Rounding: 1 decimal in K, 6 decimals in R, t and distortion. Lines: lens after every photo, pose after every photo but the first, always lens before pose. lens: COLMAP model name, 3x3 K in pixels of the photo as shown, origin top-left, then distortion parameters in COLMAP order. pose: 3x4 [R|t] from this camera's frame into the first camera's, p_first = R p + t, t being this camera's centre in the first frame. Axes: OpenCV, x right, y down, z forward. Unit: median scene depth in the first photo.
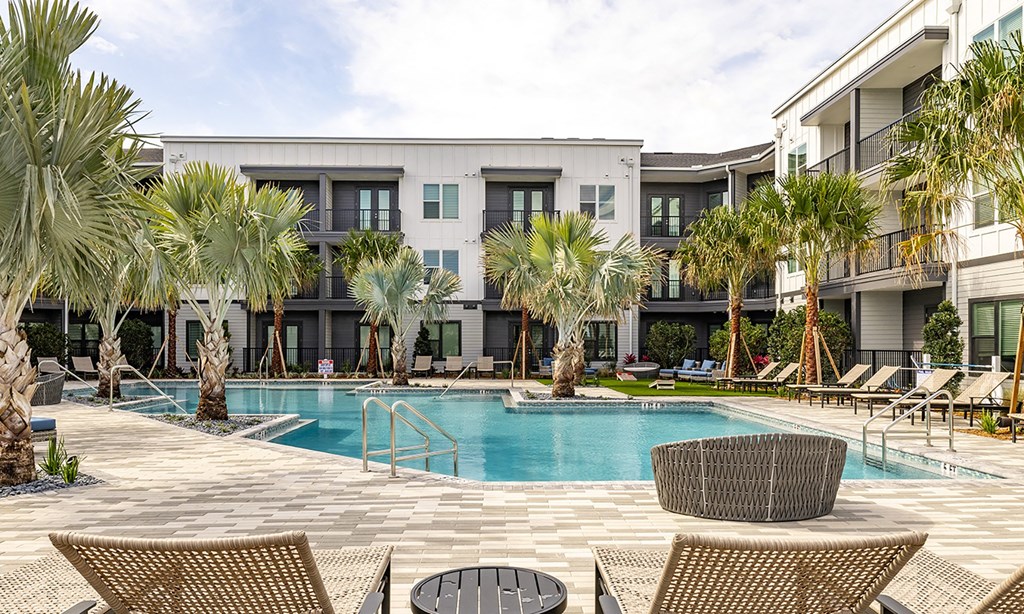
lens RADIAL K [[749.4, 0, 495.3], [0, 749.4, 346.4], [0, 0, 1]] dist [-0.000250, 0.003789]
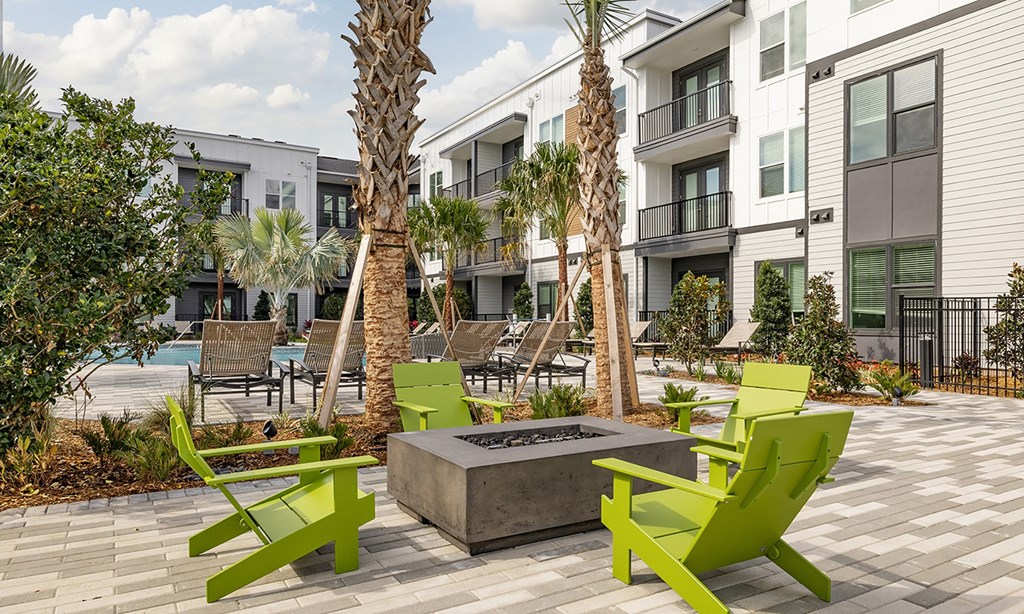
lens RADIAL K [[689.3, 0, 512.6], [0, 689.3, 310.7], [0, 0, 1]] dist [0.026948, 0.000454]
pose [[0.870886, 0.011174, 0.491357, -0.128650], [-0.002063, 0.999816, -0.019080, 0.022843], [-0.491480, 0.015603, 0.870749, -0.234521]]
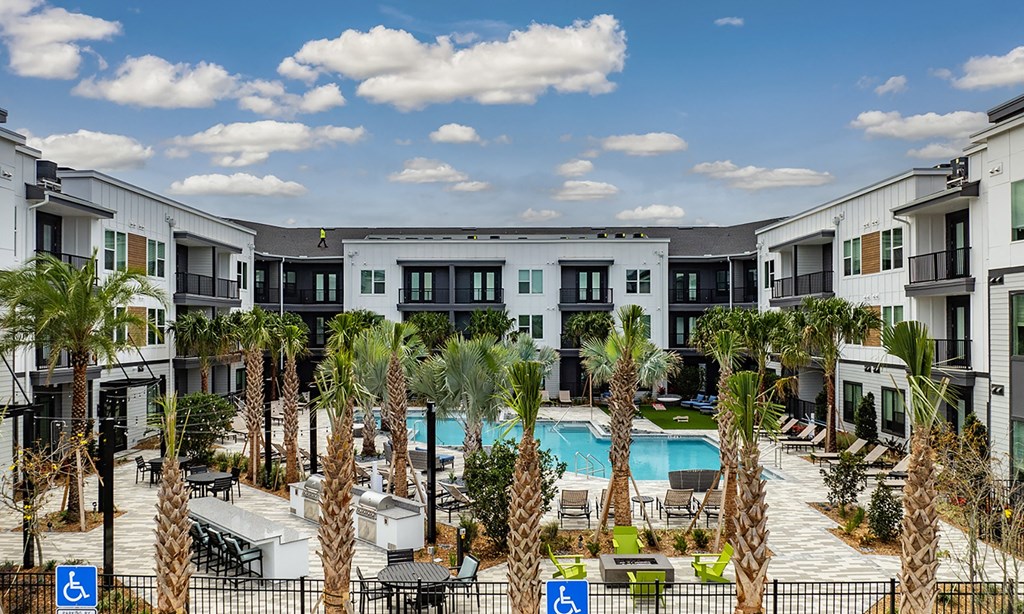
lens RADIAL K [[789.6, 0, 510.1], [0, 789.6, 311.1], [0, 0, 1]] dist [-0.006483, -0.001420]
pose [[0.999966, 0.002098, -0.008029, -0.149517], [-0.002271, 0.999765, -0.021556, -0.154319], [0.007982, 0.021573, 0.999735, -0.789527]]
